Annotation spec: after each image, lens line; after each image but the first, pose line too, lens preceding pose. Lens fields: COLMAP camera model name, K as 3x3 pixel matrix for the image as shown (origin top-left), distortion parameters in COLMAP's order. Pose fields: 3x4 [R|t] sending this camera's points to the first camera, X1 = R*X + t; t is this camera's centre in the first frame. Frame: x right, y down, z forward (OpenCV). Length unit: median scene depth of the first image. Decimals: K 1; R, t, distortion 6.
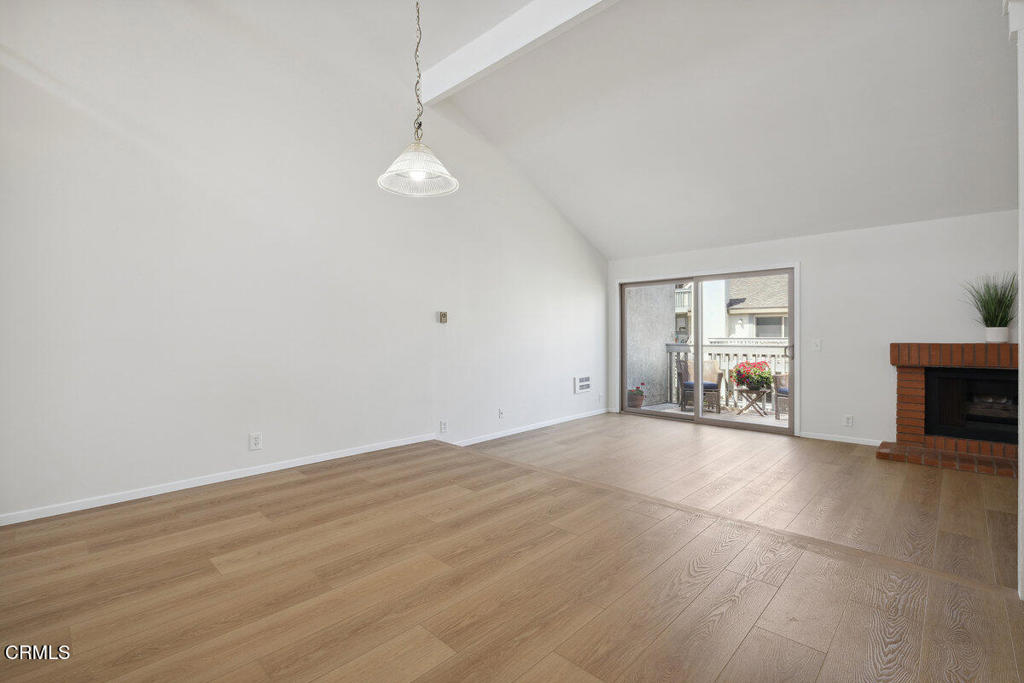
lens RADIAL K [[468.6, 0, 512.5], [0, 468.6, 343.4], [0, 0, 1]] dist [0.000118, 0.000000]
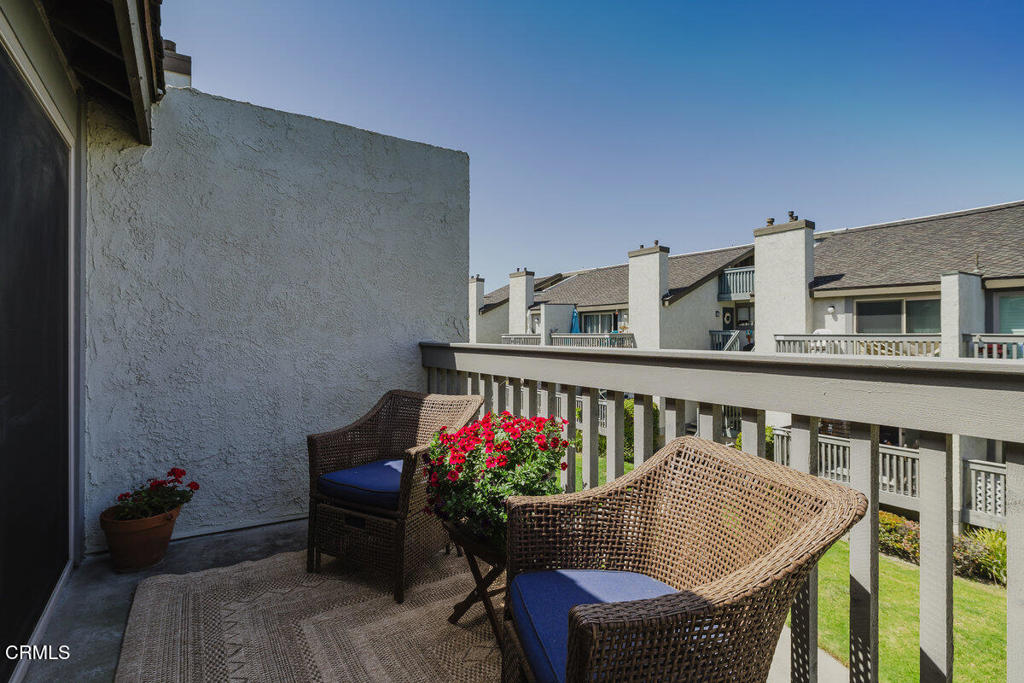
lens RADIAL K [[478.2, 0, 511.9], [0, 478.2, 338.1], [0, 0, 1]] dist [-0.000182, -0.000006]
pose [[0.976825, 0.009262, -0.213840, 0.195654], [-0.009980, 0.999948, -0.002278, -0.001067], [0.213808, 0.004360, 0.976866, 0.257916]]
